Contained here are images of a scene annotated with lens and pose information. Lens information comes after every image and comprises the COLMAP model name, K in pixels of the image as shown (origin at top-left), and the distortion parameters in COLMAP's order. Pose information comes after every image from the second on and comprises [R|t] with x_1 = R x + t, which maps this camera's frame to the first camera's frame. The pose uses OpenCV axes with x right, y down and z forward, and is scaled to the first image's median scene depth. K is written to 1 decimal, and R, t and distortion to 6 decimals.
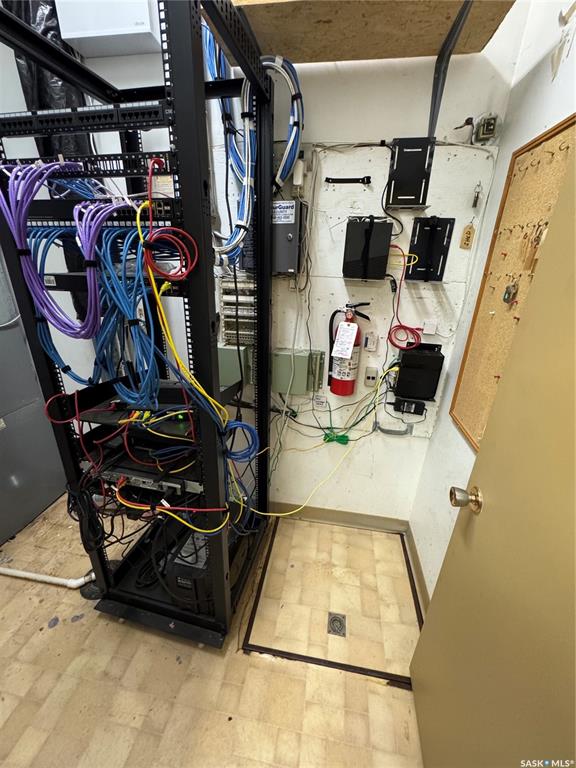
lens RADIAL K [[305.6, 0, 287.2], [0, 305.6, 383.0], [0, 0, 1]] dist [-0.003390, 0.000370]
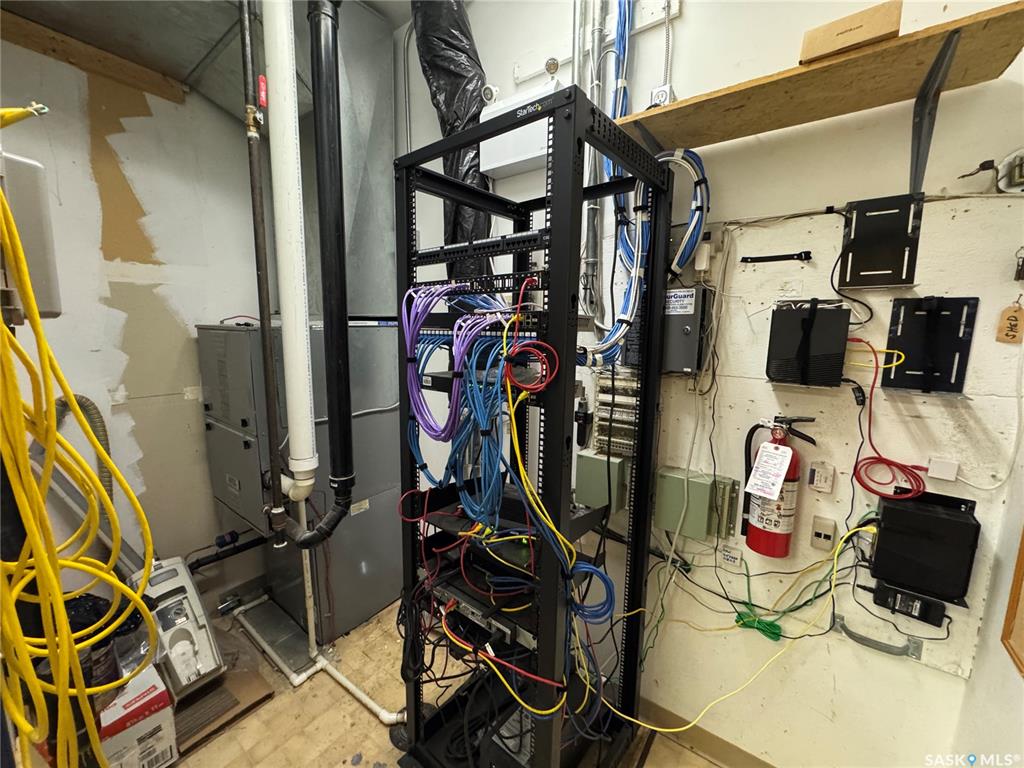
lens RADIAL K [[407.5, 0, 511.9], [0, 407.5, 382.8], [0, 0, 1]] dist [-0.003390, 0.000370]
pose [[0.892523, 0.043501, -0.448898, 0.084887], [-0.153275, 0.965350, -0.211202, -0.055572], [0.424157, 0.257308, 0.868265, -0.072076]]
